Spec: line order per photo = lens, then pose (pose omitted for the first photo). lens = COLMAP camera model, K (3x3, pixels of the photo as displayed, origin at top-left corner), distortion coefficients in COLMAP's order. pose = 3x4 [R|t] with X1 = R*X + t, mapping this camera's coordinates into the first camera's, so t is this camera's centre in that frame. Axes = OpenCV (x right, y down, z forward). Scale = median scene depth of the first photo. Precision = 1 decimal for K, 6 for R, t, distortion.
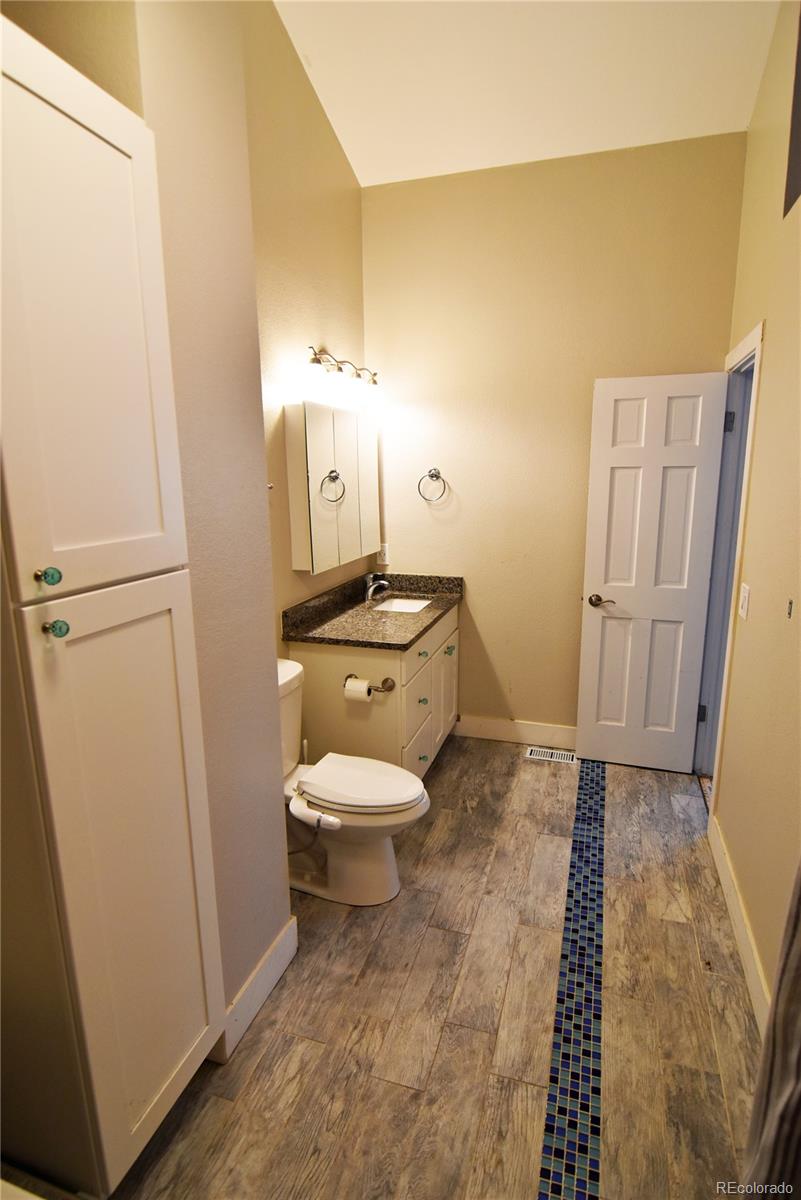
lens RADIAL K [[628.6, 0, 403.3], [0, 628.6, 603.0], [0, 0, 1]] dist [-0.006925, -0.001415]
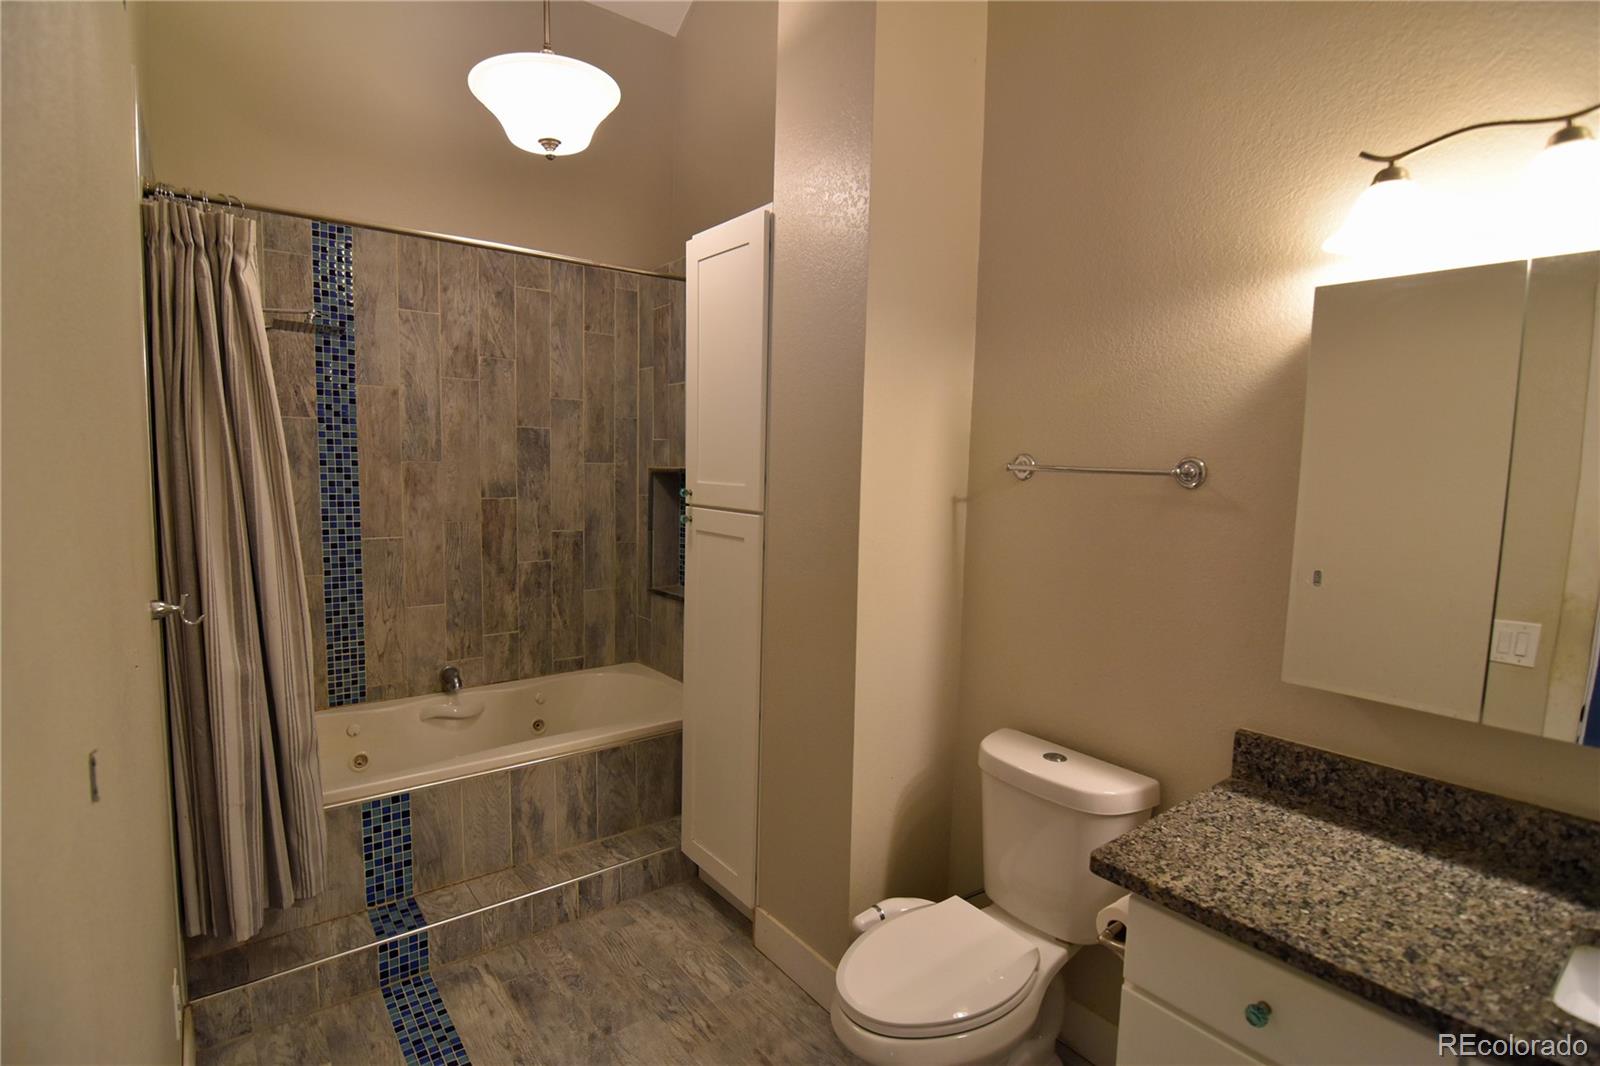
lens RADIAL K [[770.3, 0, 803.5], [0, 770.3, 533.6], [0, 0, 1]] dist [-0.012015, -0.007029]
pose [[-0.563223, 0.072942, -0.823079, 0.792281], [-0.189781, 0.958049, 0.214768, -0.323996], [0.804216, 0.277167, -0.525752, 1.640550]]
